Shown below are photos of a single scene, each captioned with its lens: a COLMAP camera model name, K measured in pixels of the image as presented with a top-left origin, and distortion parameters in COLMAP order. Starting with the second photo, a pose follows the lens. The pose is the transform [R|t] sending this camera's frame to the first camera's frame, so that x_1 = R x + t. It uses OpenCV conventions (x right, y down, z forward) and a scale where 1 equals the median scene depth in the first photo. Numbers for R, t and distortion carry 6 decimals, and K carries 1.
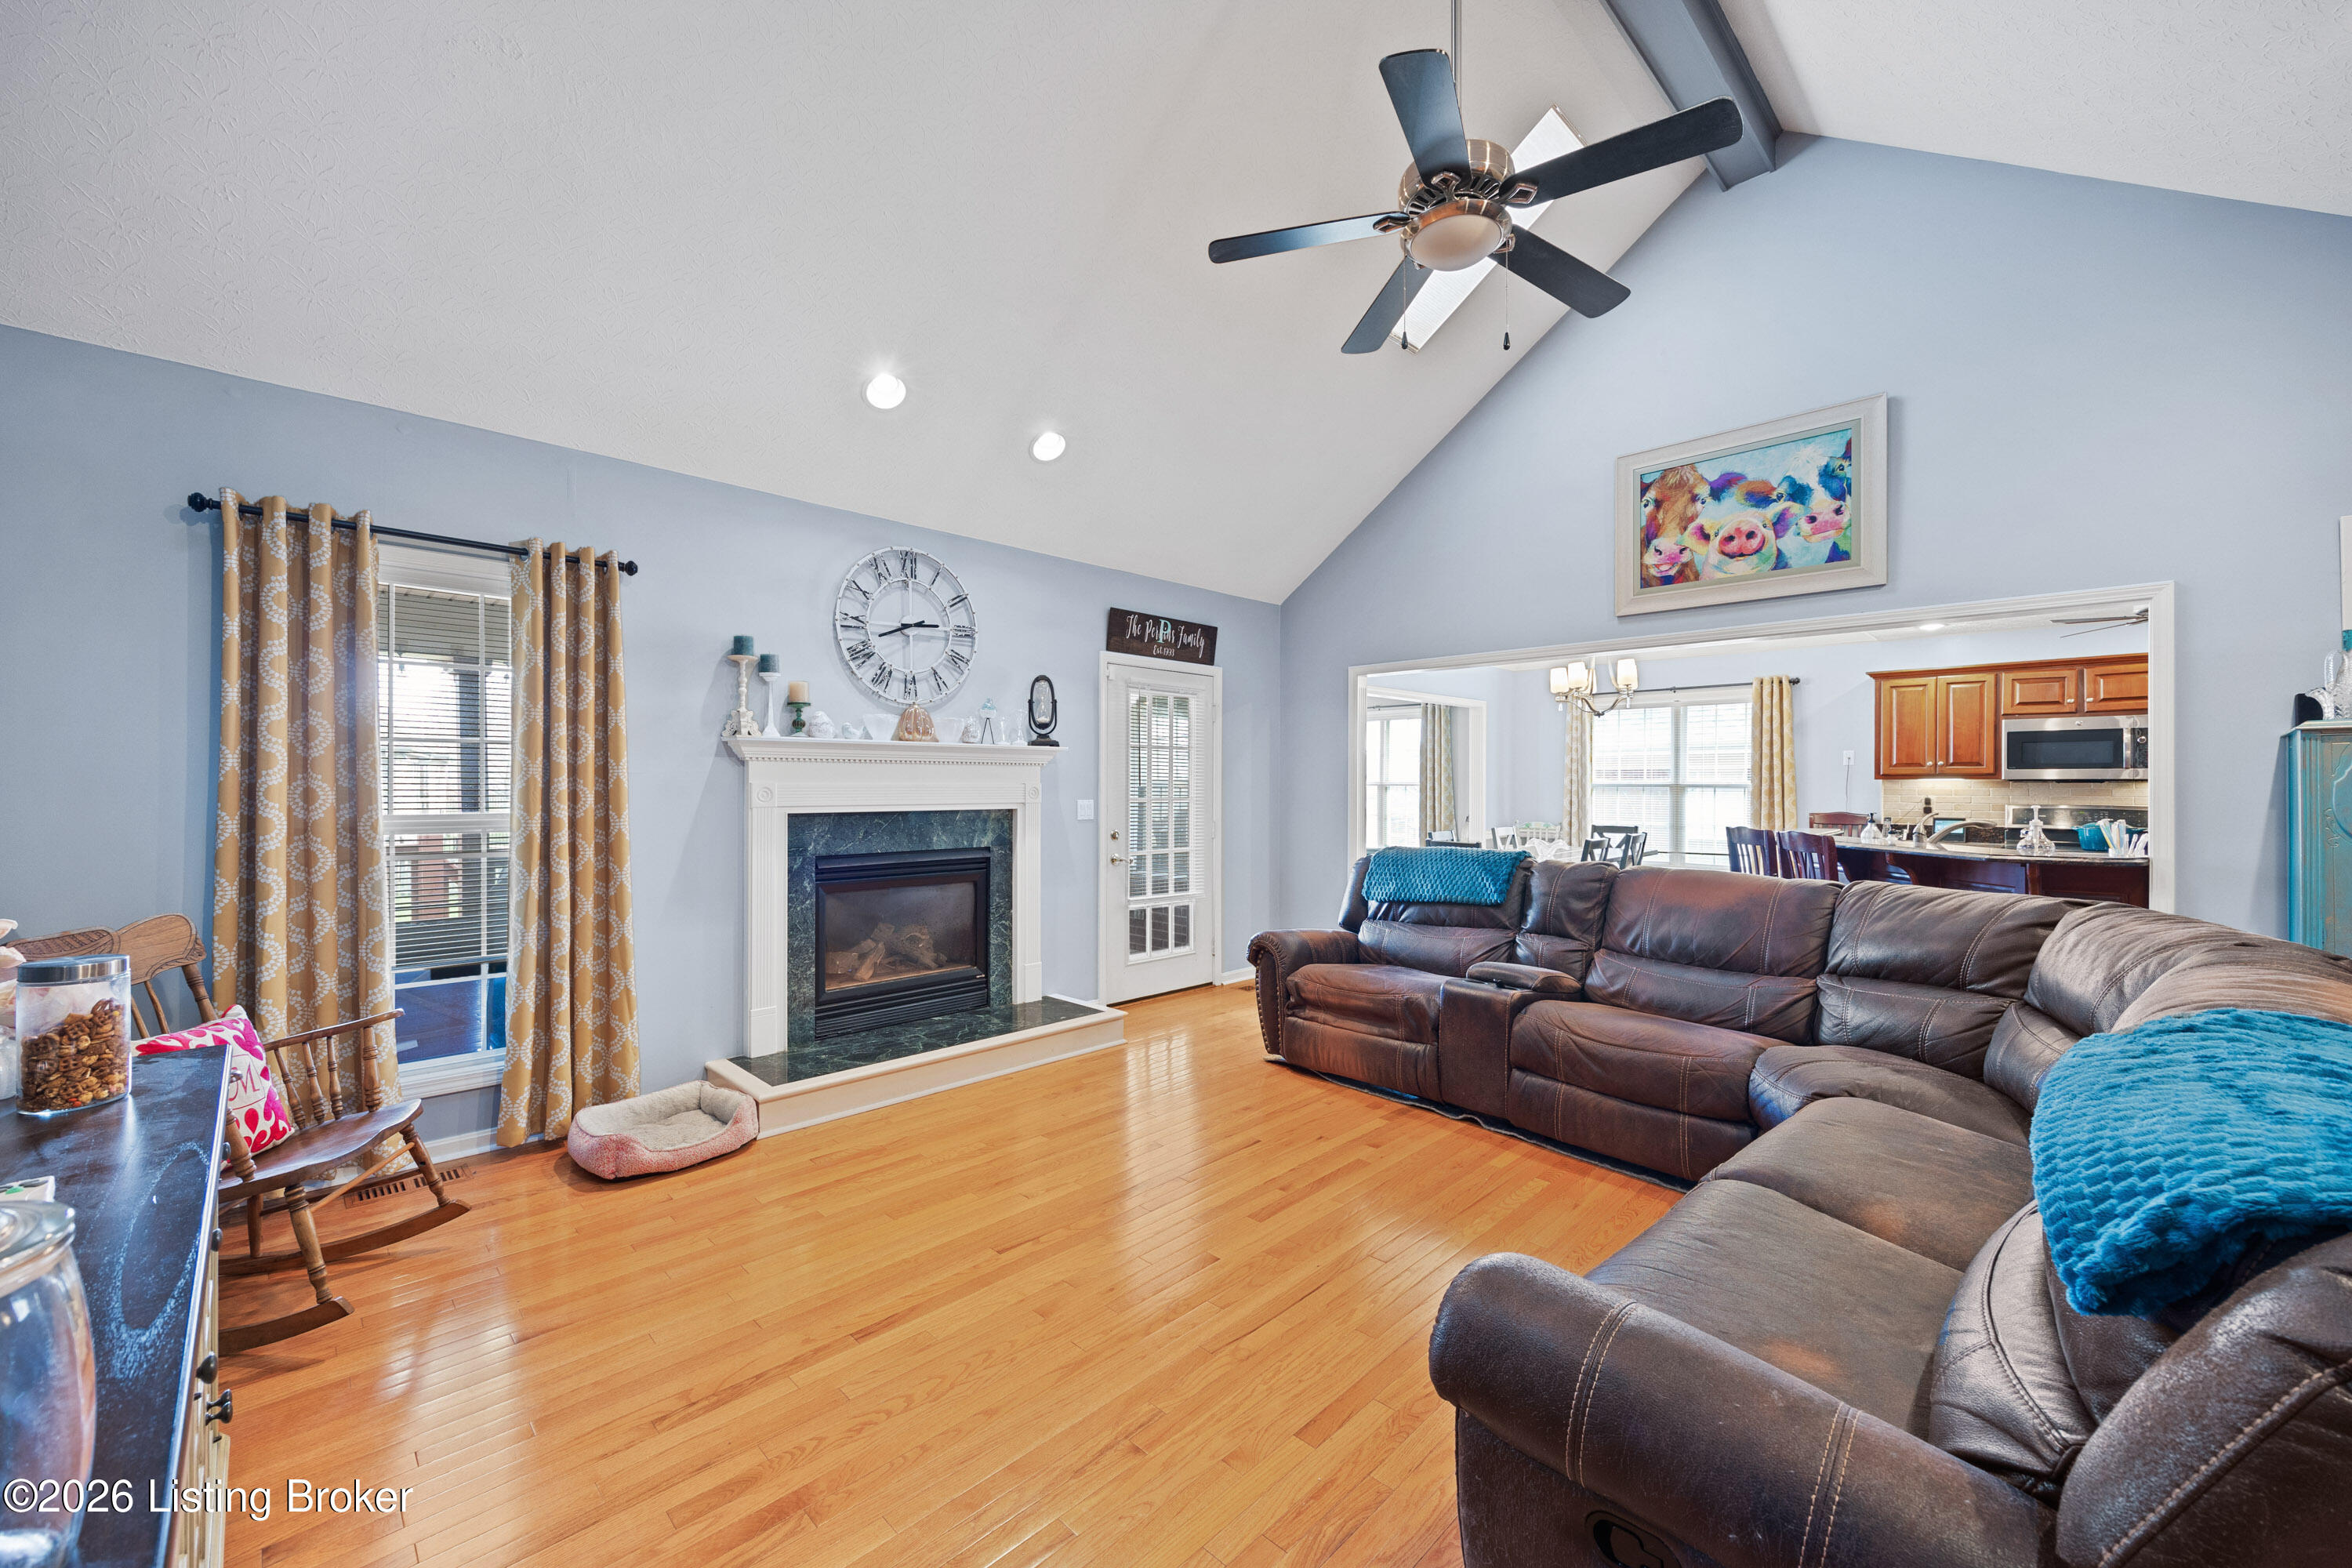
lens RADIAL K [[908.0, 0, 1186.1], [0, 908.0, 778.7], [0, 0, 1]] dist [-0.000128, -0.000122]
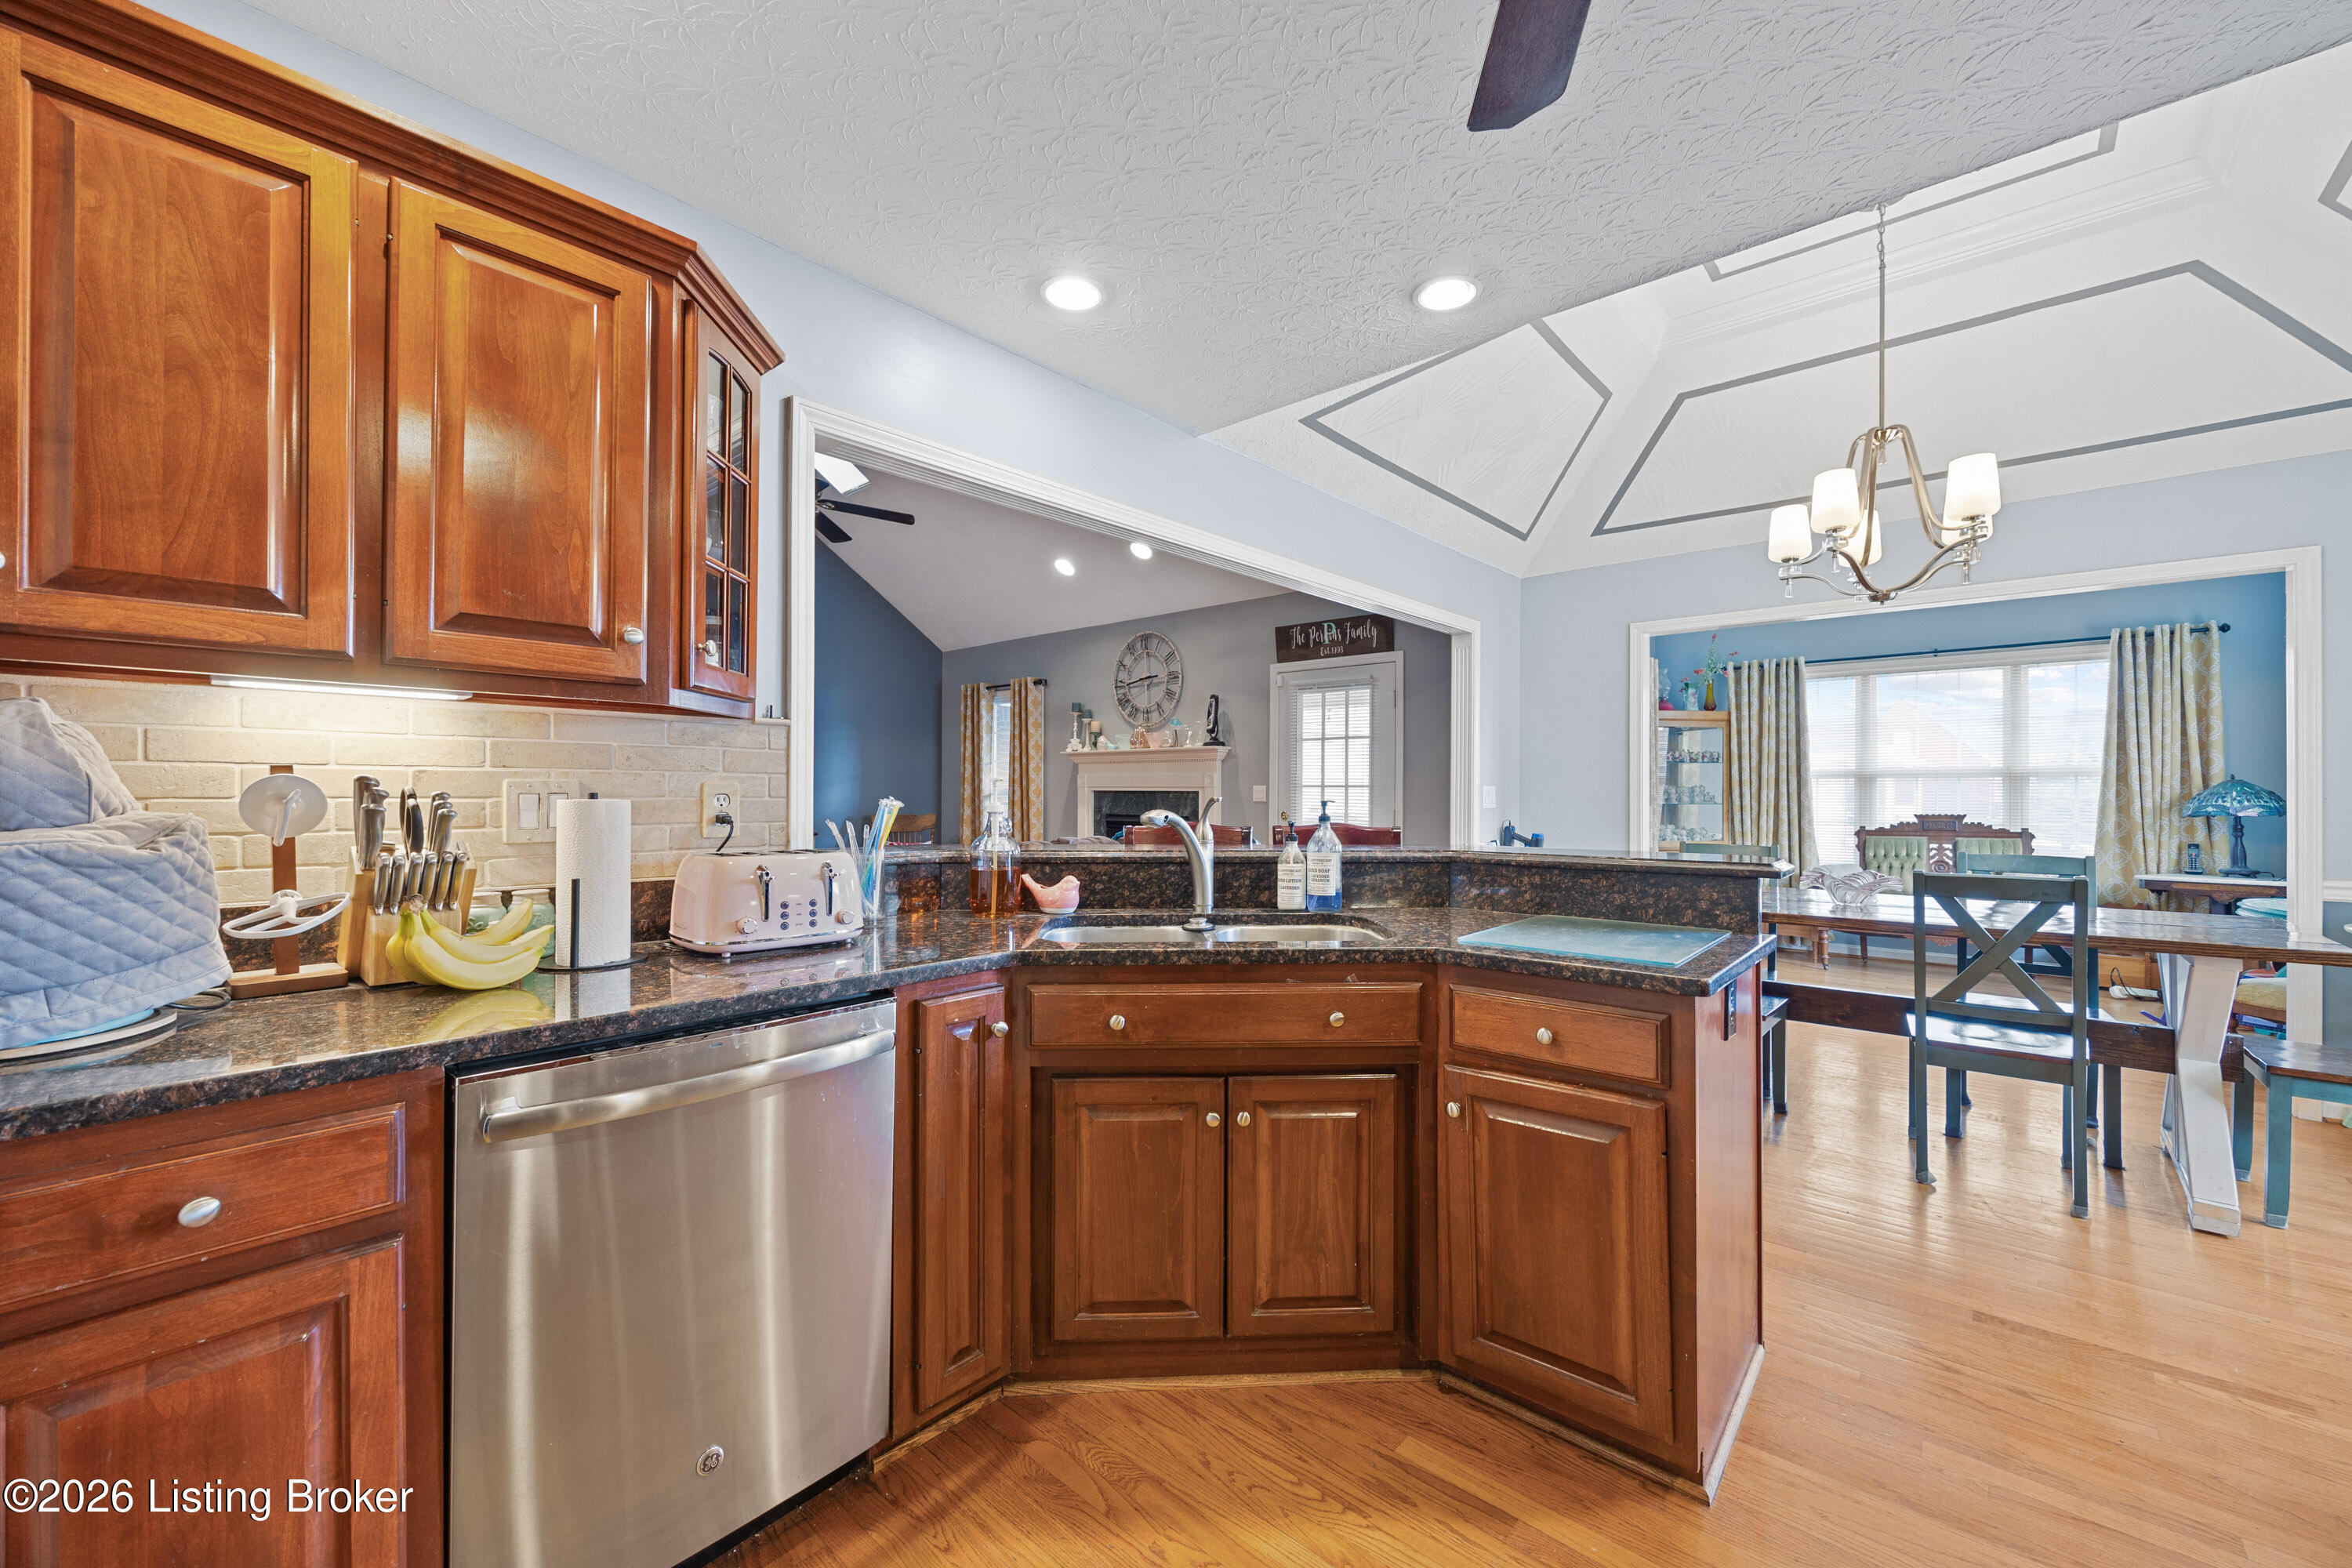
lens RADIAL K [[908.0, 0, 1186.1], [0, 908.0, 778.7], [0, 0, 1]] dist [-0.000128, -0.000122]
pose [[0.063338, -0.013917, -0.997895, 1.109603], [0.001927, 0.999903, -0.013822, 0.029654], [0.997990, -0.001048, 0.063358, 0.800139]]
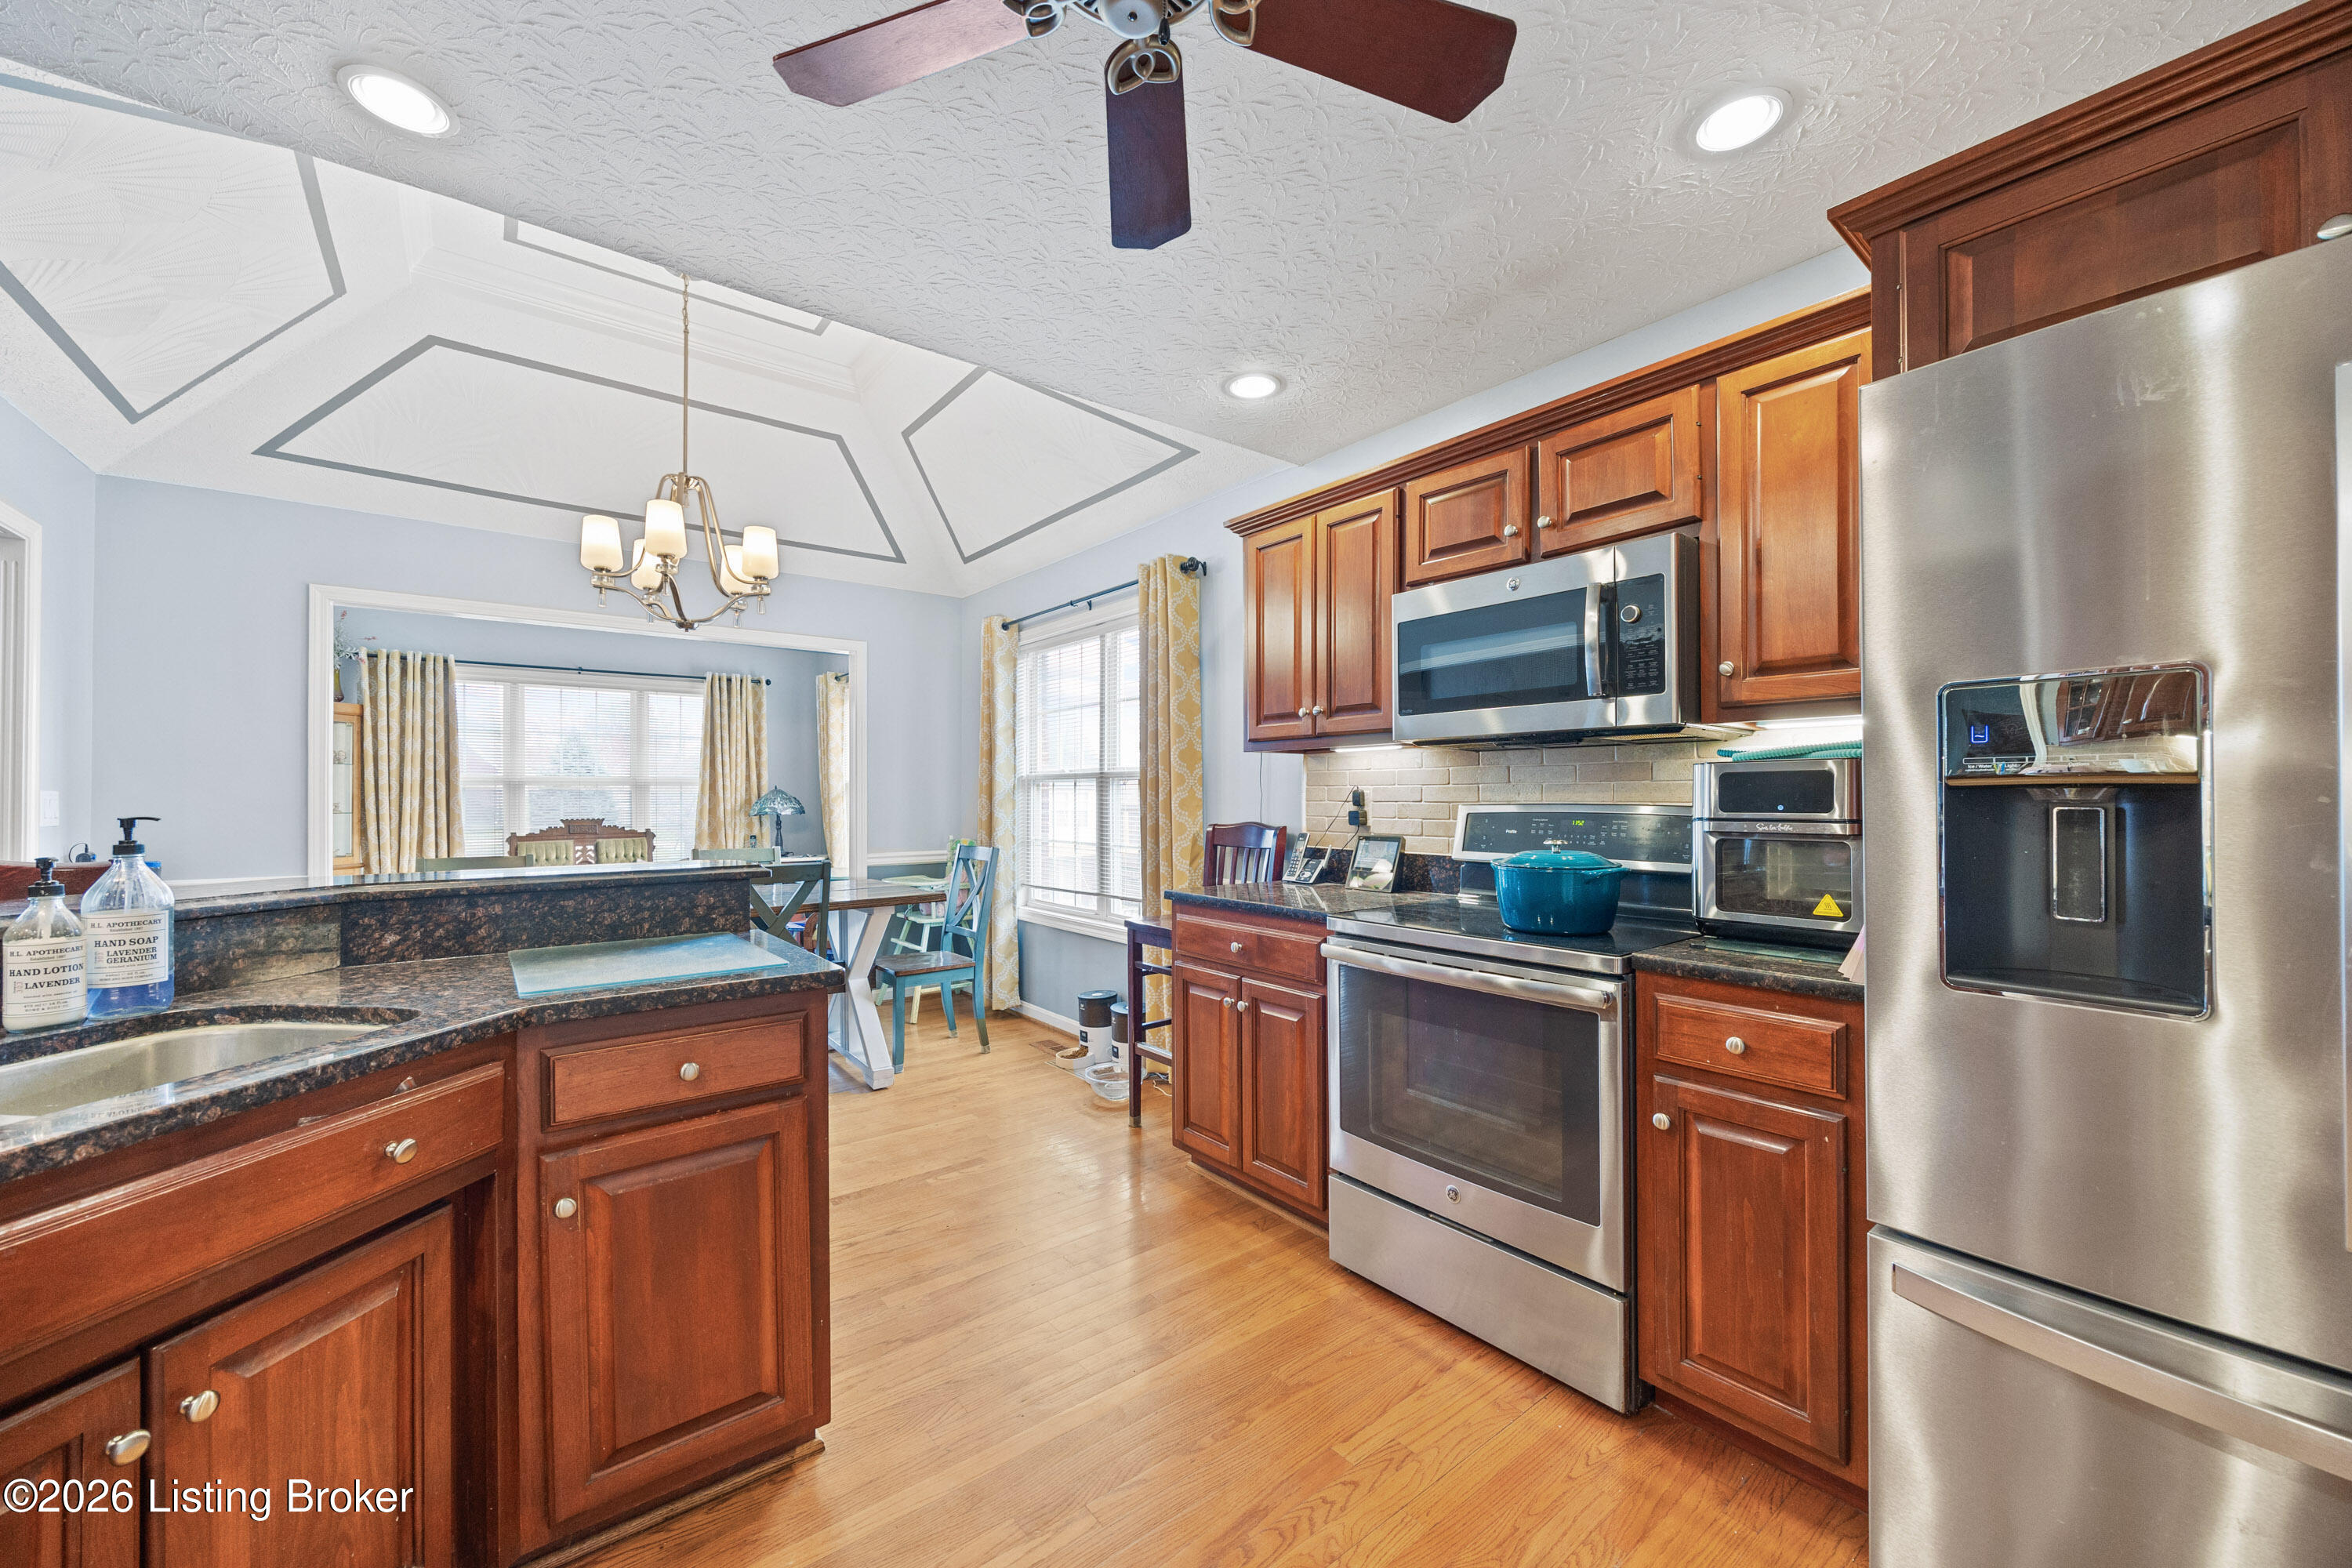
lens RADIAL K [[903.7, 0, 1176.0], [0, 903.7, 784.0], [0, 0, 1]] dist [-0.001051, -0.000270]
pose [[0.993401, -0.003389, -0.114647, 0.980447], [0.002099, 0.999933, -0.011365, 0.028606], [0.114678, 0.011049, 0.993341, 0.675668]]
